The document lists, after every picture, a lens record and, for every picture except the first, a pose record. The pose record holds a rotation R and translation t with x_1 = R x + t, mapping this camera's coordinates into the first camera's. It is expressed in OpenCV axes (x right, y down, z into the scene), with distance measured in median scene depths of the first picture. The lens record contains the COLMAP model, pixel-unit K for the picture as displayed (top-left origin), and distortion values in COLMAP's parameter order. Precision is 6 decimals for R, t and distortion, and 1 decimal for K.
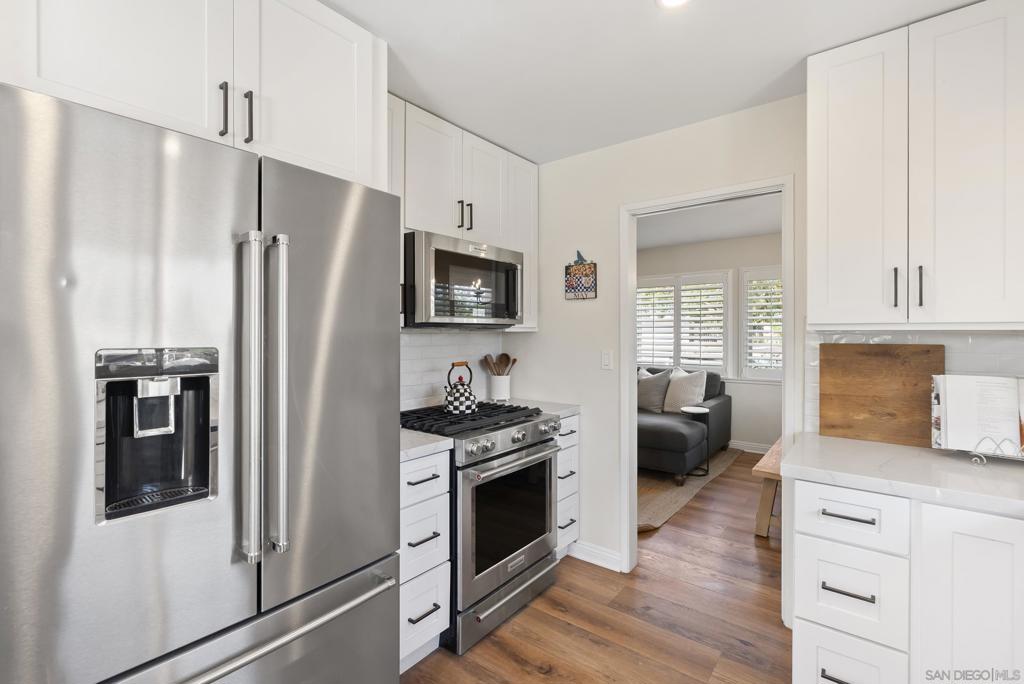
lens RADIAL K [[464.3, 0, 513.4], [0, 464.3, 337.6], [0, 0, 1]] dist [0.003237, 0.000619]
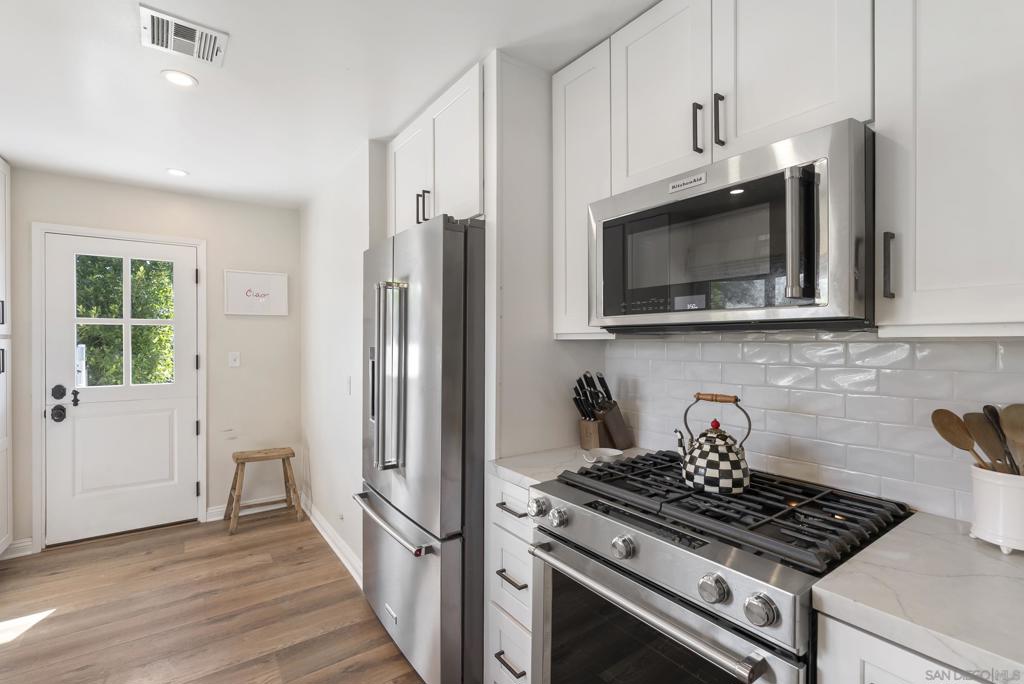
lens RADIAL K [[464.3, 0, 513.4], [0, 464.3, 337.6], [0, 0, 1]] dist [0.003237, 0.000619]
pose [[-0.281820, -0.014130, -0.959363, 0.465413], [-0.007607, 0.999893, -0.012493, -0.003545], [0.959437, 0.003777, -0.281898, 0.926853]]
